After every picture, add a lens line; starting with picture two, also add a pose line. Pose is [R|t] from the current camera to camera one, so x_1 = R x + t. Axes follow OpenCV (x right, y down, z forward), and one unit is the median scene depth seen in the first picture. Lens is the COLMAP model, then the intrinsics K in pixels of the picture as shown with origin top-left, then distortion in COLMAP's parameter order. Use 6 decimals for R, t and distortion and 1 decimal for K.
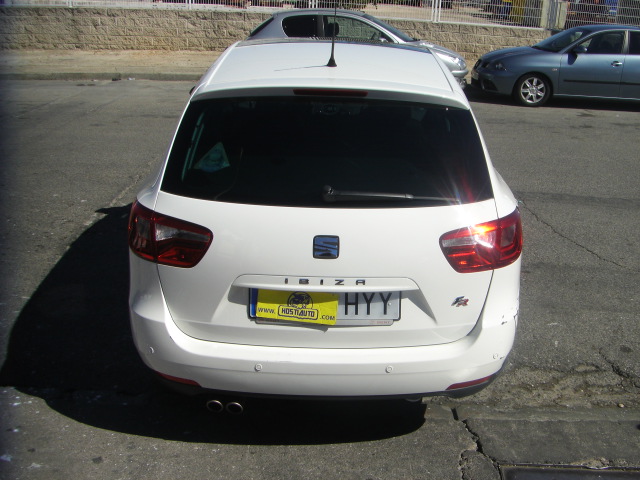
lens RADIAL K [[725.3, 0, 320.0], [0, 725.3, 240.0], [0, 0, 1]] dist [-0.218771, 0.036541]
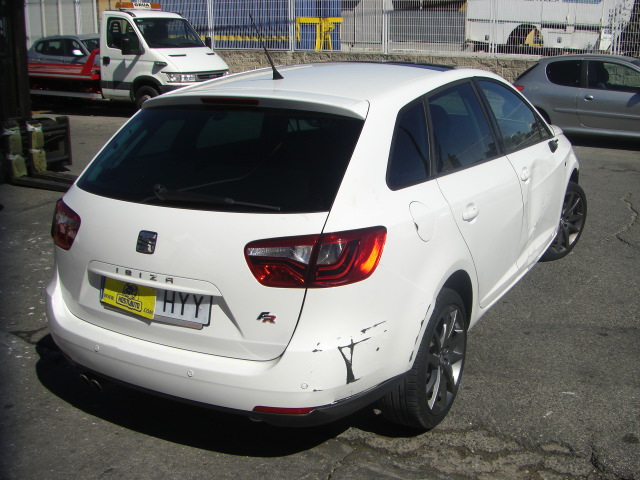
lens RADIAL K [[694.3, 0, 320.0], [0, 694.3, 240.0], [0, 0, 1]] dist [-0.139702, -0.007322]
pose [[0.880348, 0.095920, -0.464528, 0.666218], [-0.125797, 0.991484, -0.033672, 0.008447], [0.457342, 0.088079, 0.884918, 0.233410]]
